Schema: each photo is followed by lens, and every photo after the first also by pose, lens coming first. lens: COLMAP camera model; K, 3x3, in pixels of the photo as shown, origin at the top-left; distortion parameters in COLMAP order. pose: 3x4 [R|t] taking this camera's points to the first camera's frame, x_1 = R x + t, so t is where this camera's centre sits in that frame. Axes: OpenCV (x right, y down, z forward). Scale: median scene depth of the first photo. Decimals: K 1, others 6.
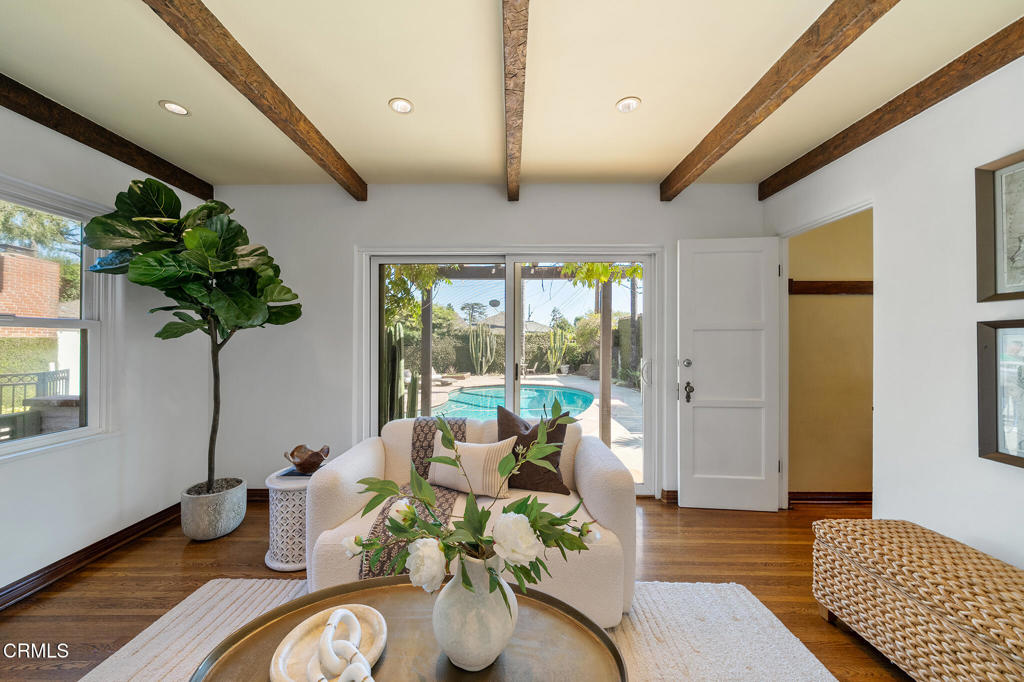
lens RADIAL K [[356.2, 0, 509.9], [0, 356.2, 342.8], [0, 0, 1]] dist [0.002517, -0.000291]
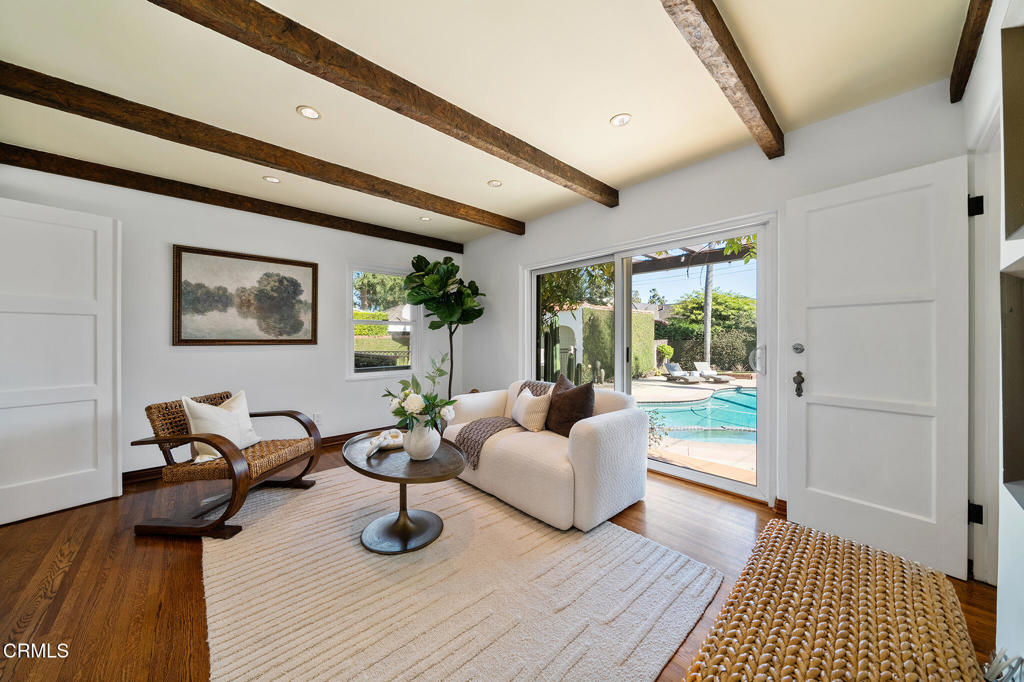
lens RADIAL K [[356.2, 0, 507.4], [0, 356.2, 338.5], [0, 0, 1]] dist [0.002517, -0.000291]
pose [[0.679289, -0.000883, -0.733870, 0.608083], [0.000902, 1.000000, -0.000368, 0.031502], [0.733870, -0.000411, 0.679290, -0.044537]]
